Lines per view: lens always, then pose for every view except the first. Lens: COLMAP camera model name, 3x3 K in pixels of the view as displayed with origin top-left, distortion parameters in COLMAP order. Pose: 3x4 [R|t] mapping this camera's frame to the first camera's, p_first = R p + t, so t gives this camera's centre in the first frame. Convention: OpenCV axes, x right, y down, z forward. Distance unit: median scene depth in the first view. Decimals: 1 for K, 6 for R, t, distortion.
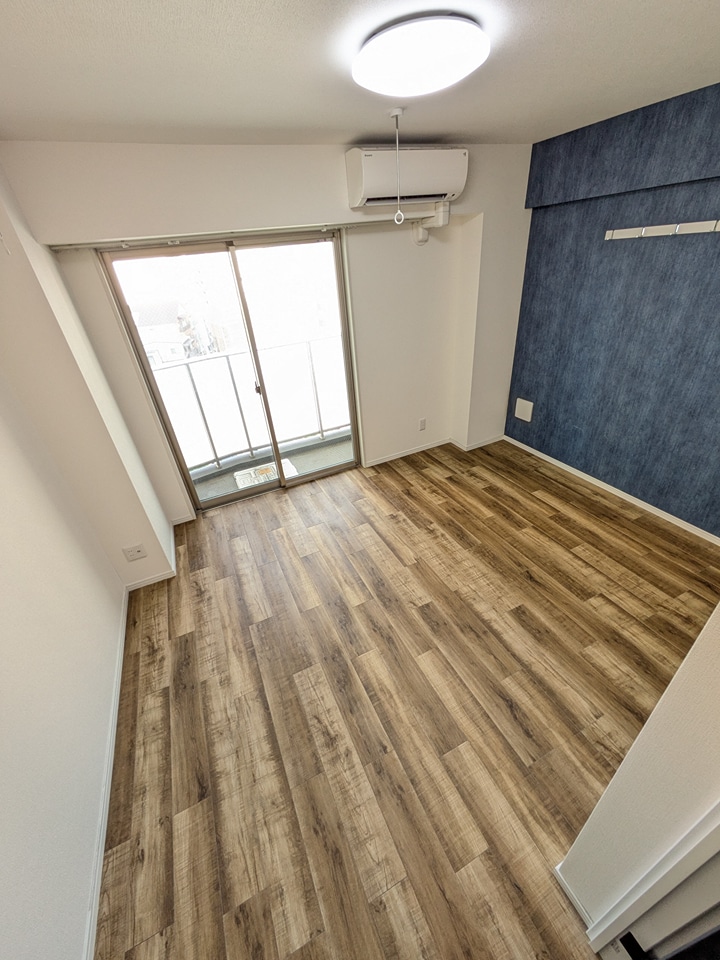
lens RADIAL K [[379.7, 0, 356.5], [0, 379.7, 480.9], [0, 0, 1]] dist [-0.001405, 0.000544]
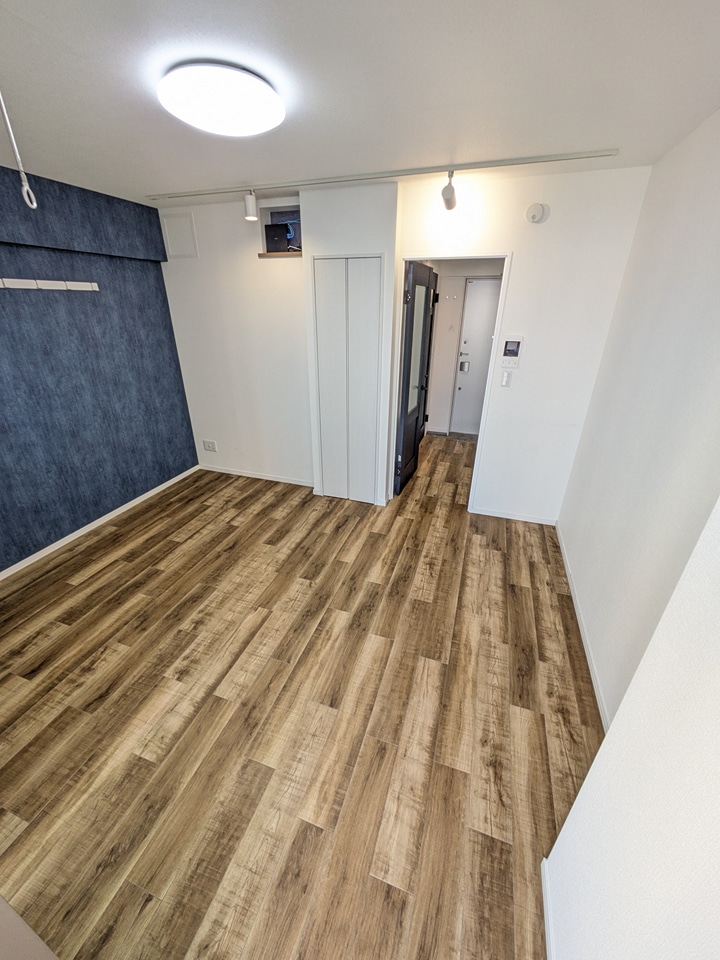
lens RADIAL K [[379.7, 0, 356.5], [0, 379.7, 480.9], [0, 0, 1]] dist [-0.001405, 0.000544]
pose [[-0.722891, -0.219560, 0.655151, -0.615522], [0.408248, 0.629255, 0.661341, -0.551420], [-0.557461, 0.745541, -0.365247, 1.129879]]
